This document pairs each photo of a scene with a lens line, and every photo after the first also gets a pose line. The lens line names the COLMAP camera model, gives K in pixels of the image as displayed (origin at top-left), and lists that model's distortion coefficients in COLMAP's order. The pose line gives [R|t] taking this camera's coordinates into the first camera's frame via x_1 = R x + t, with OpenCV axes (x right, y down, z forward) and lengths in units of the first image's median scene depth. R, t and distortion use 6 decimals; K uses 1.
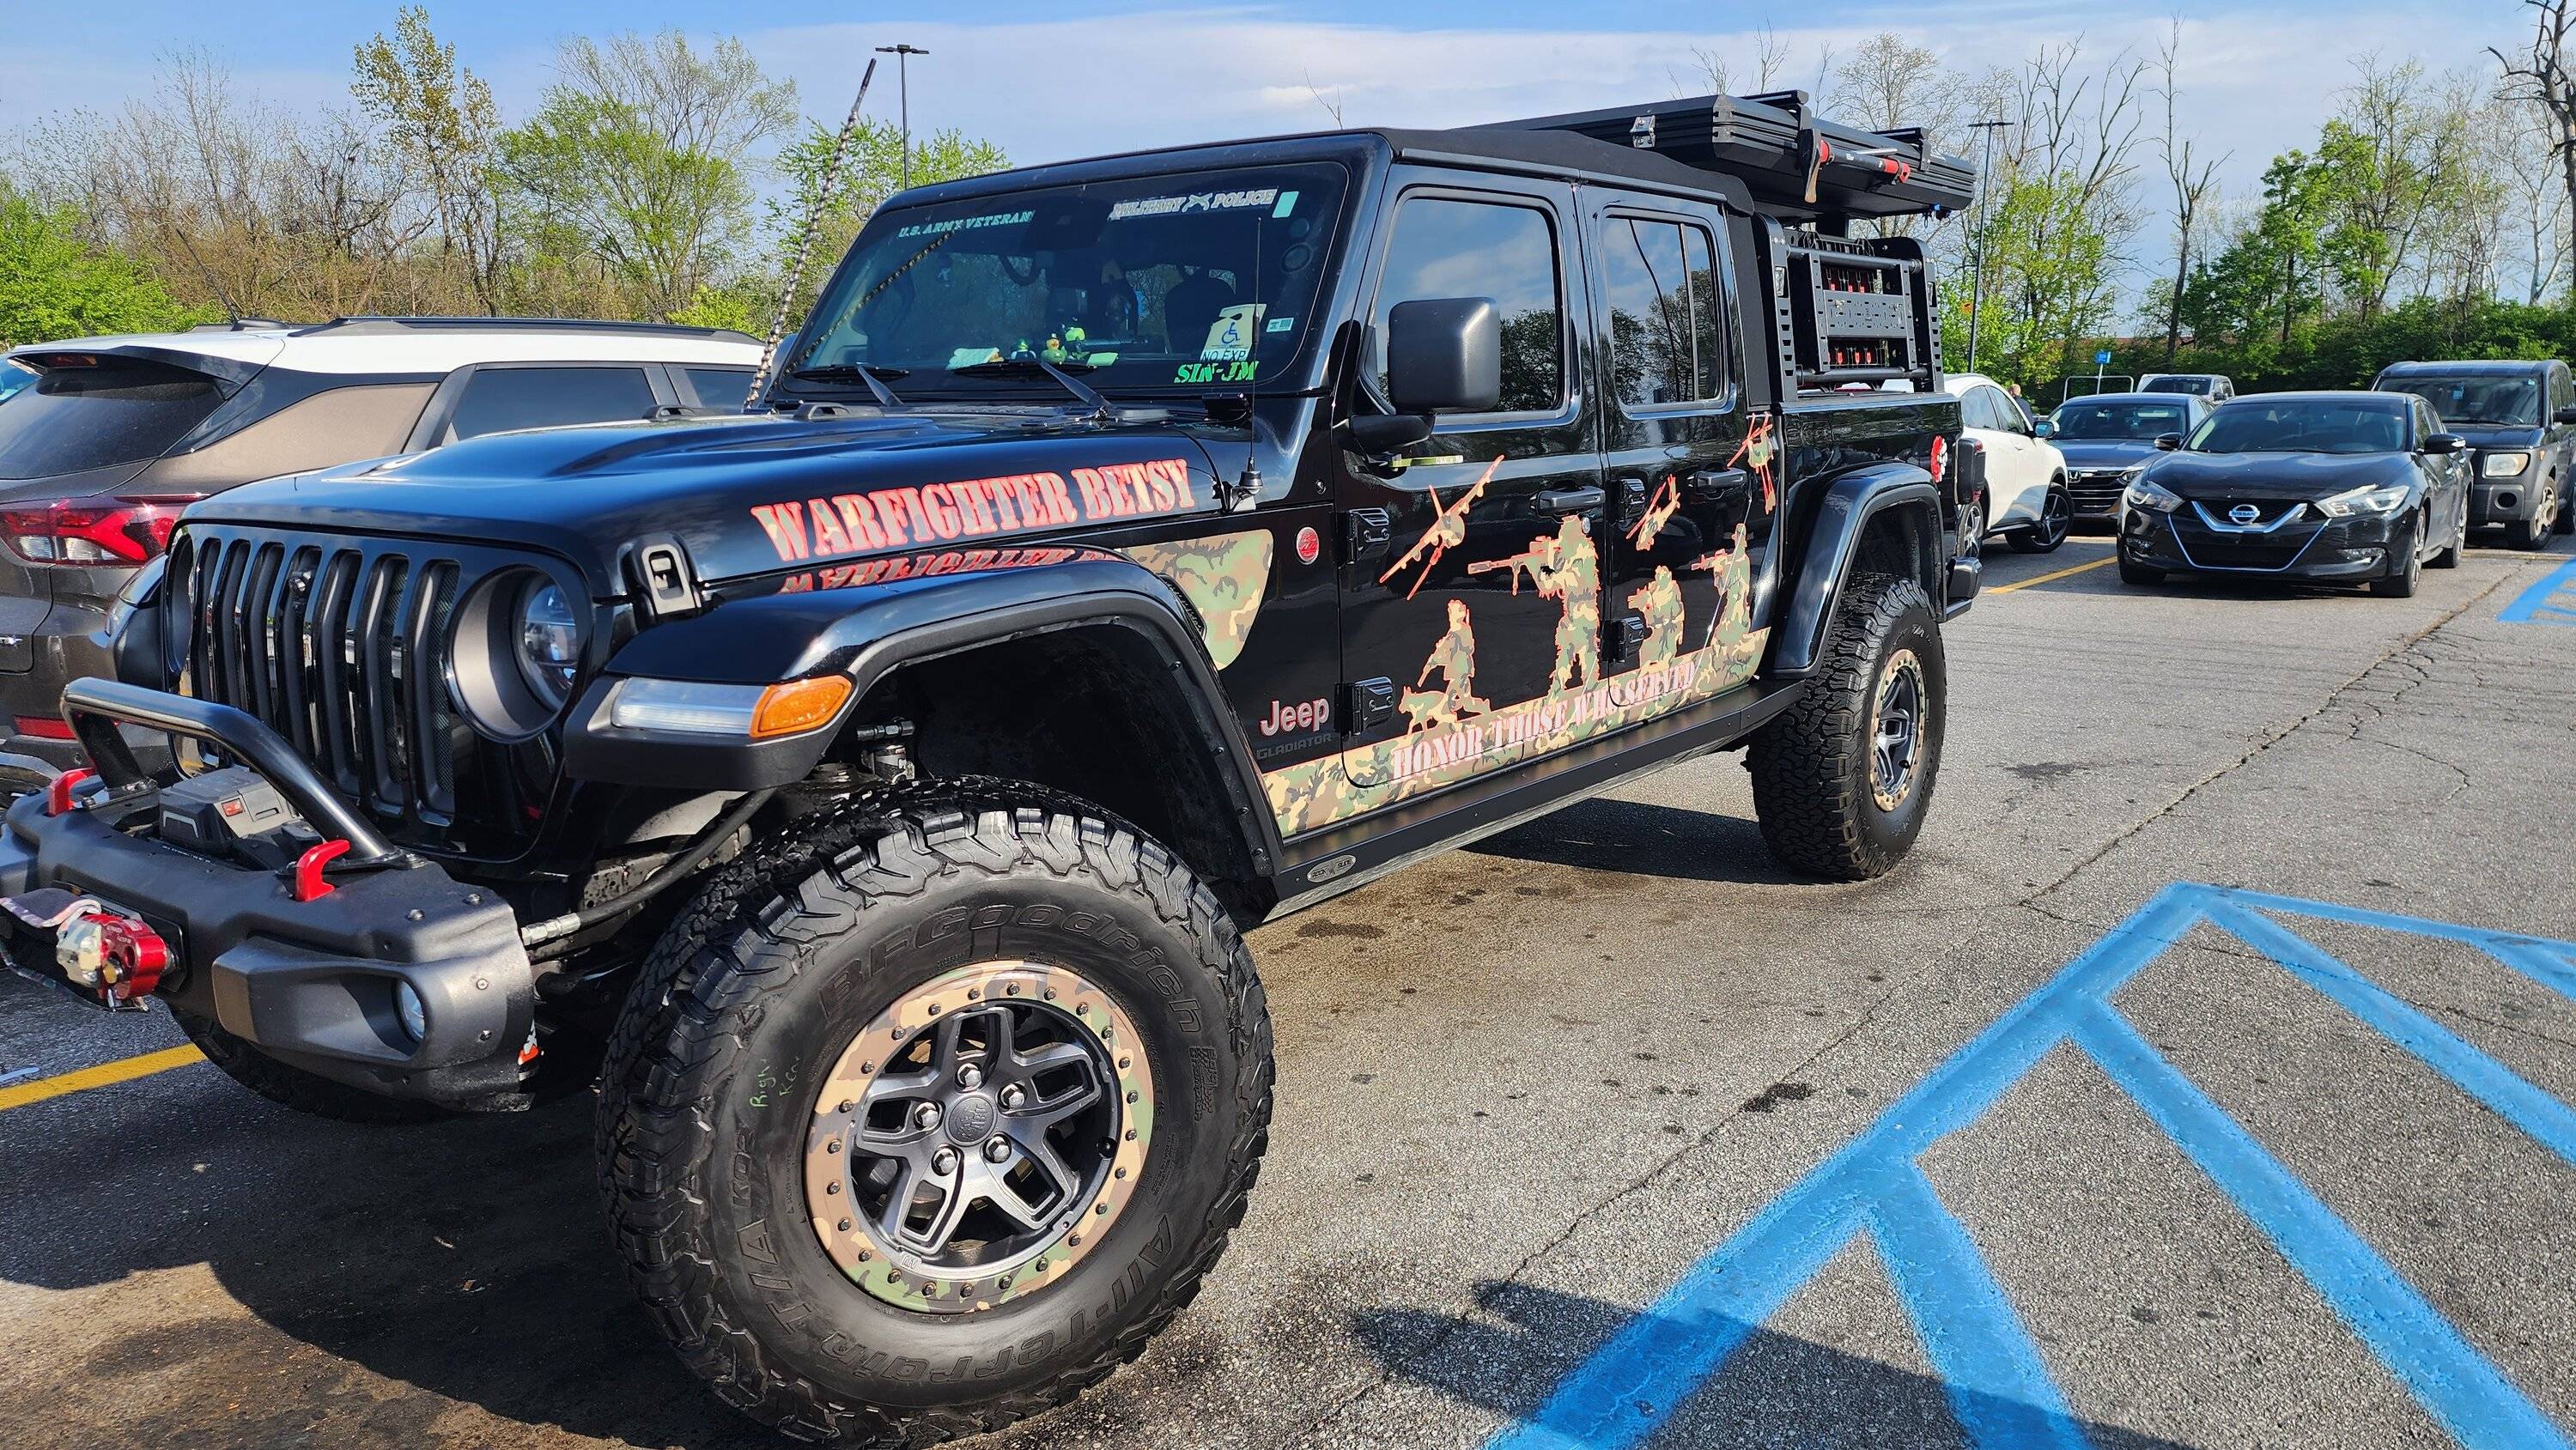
lens RADIAL K [[1909.3, 0, 1364.4], [0, 1909.3, 811.3], [0, 0, 1]] dist [0.079823, -0.000855]
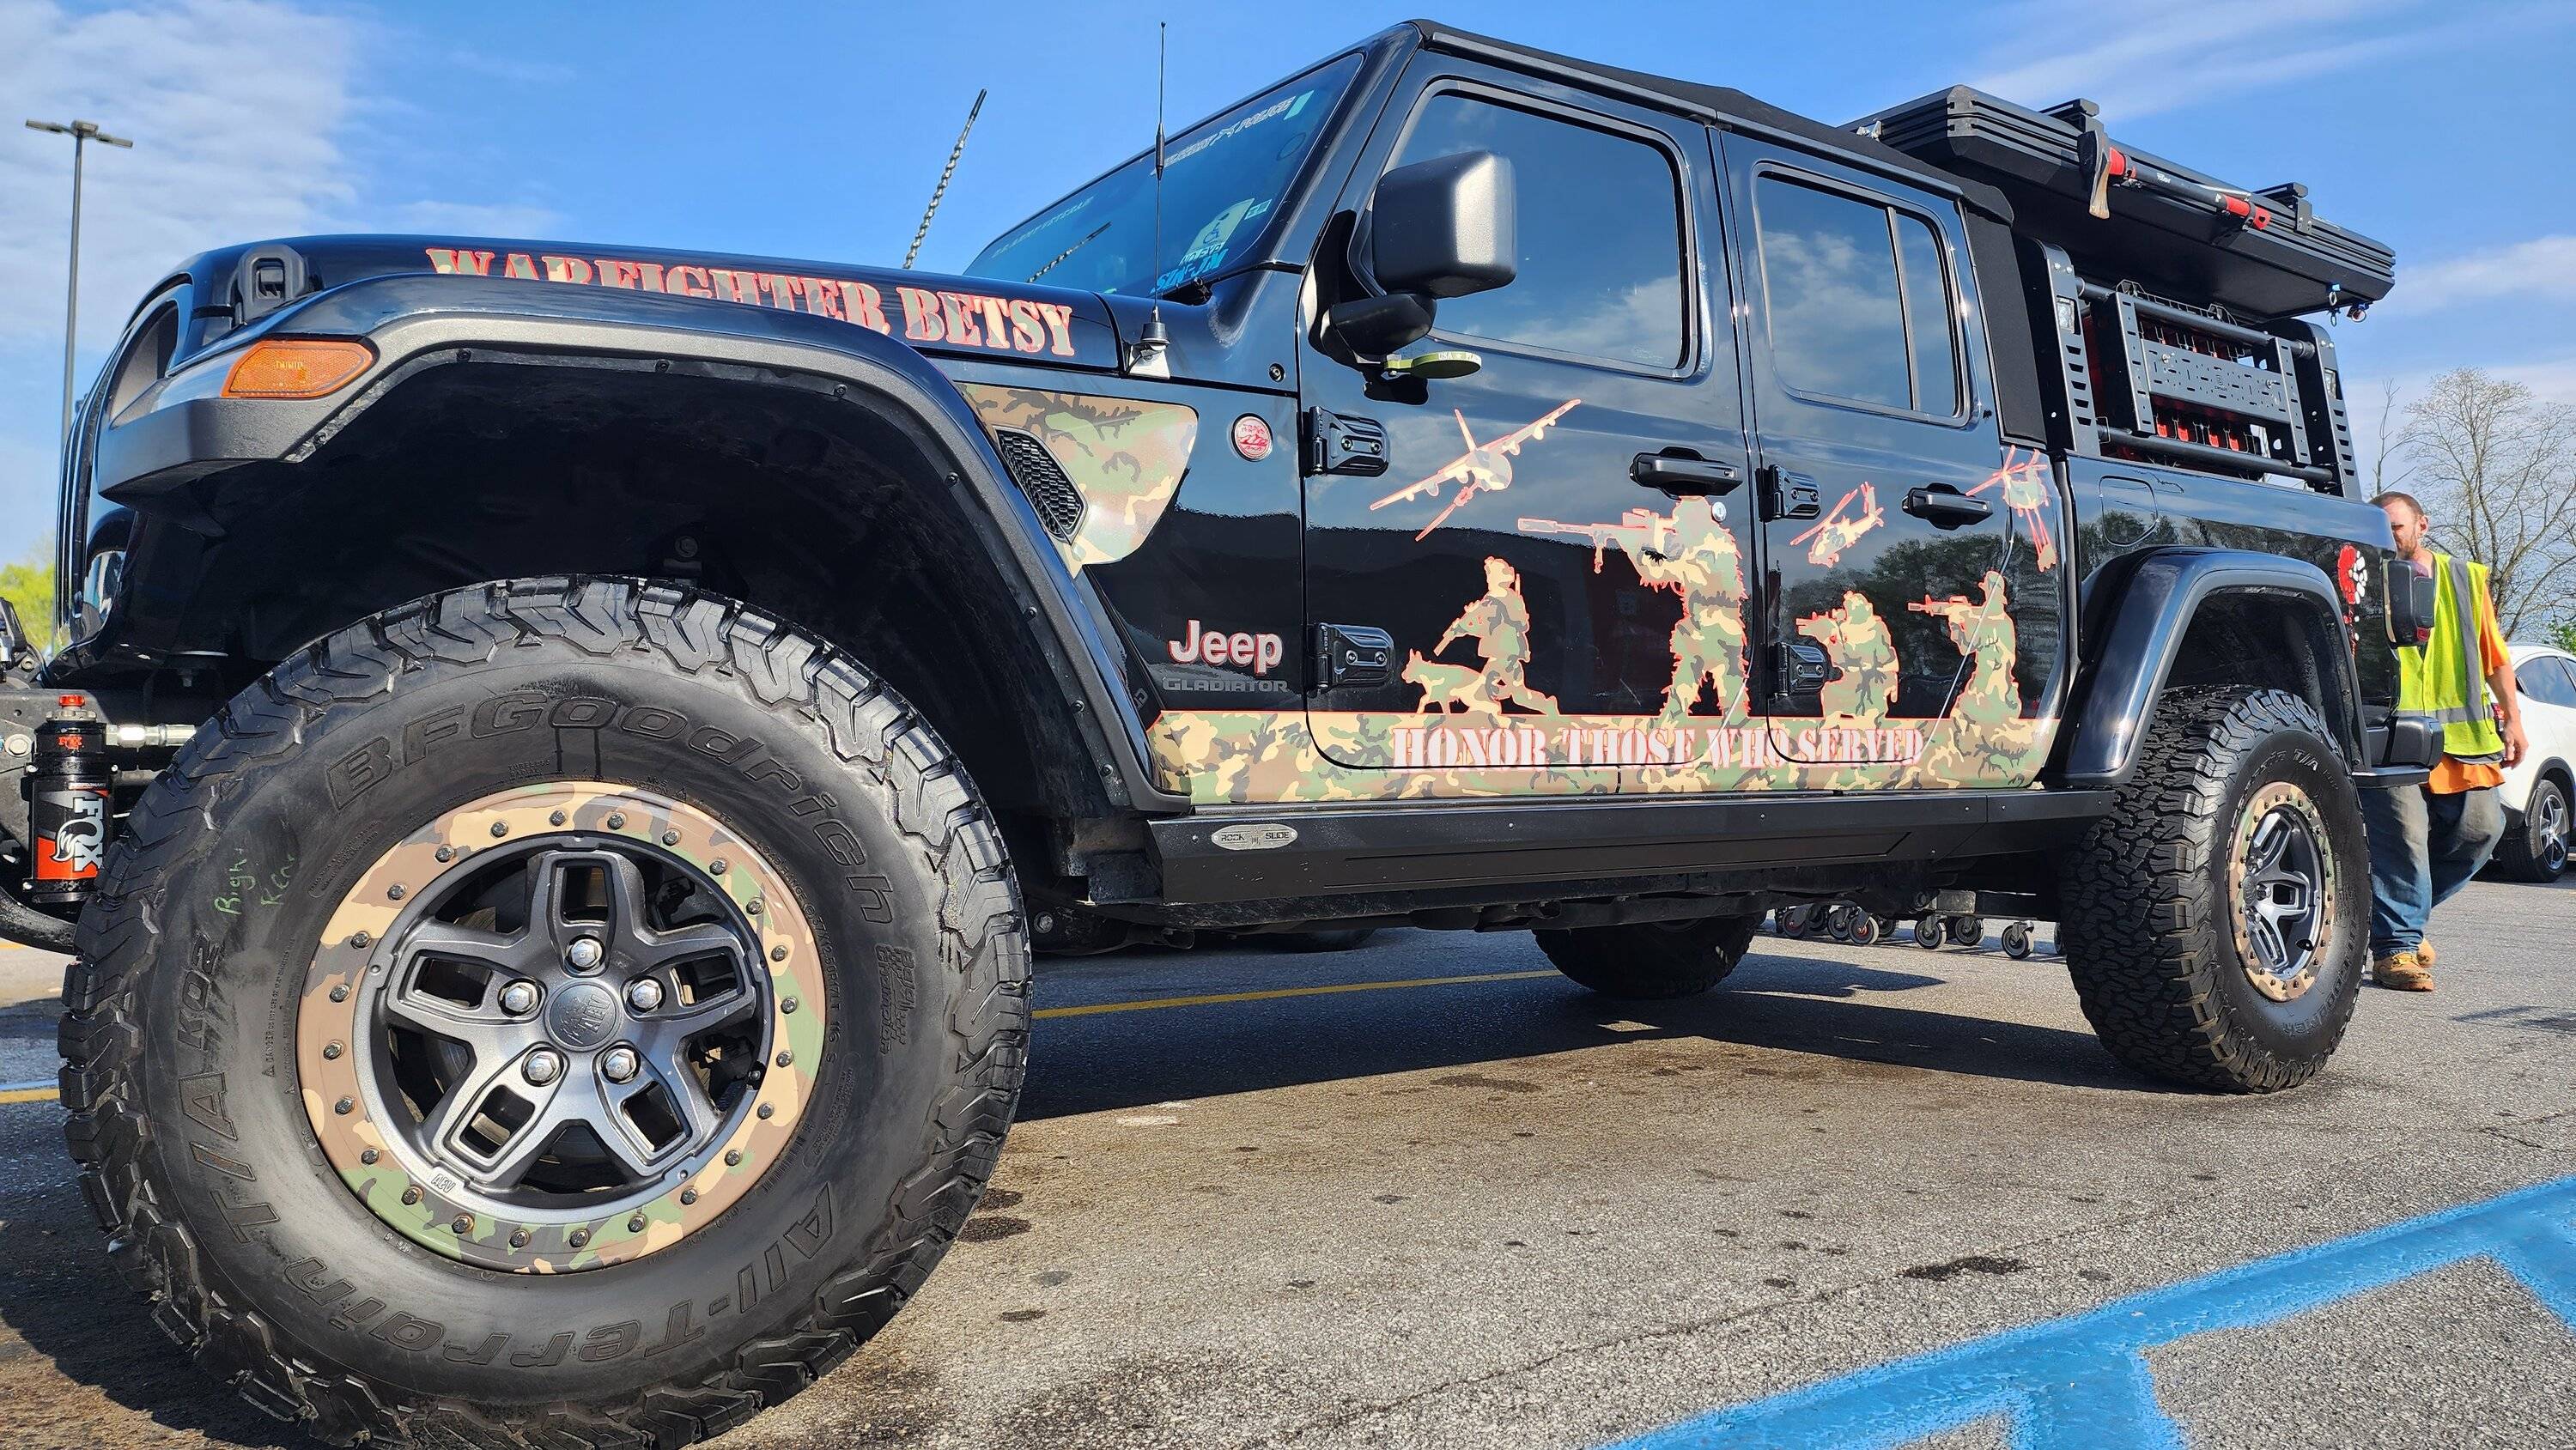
lens RADIAL K [[1913.3, 0, 1288.0], [0, 1913.3, 725.0], [0, 0, 1]] dist [0.040900, -0.002702]
pose [[0.950731, 0.000012, -0.310016, 0.213823], [-0.076108, 0.969407, -0.233363, 0.150328], [0.300528, 0.245460, 0.921646, 0.262739]]
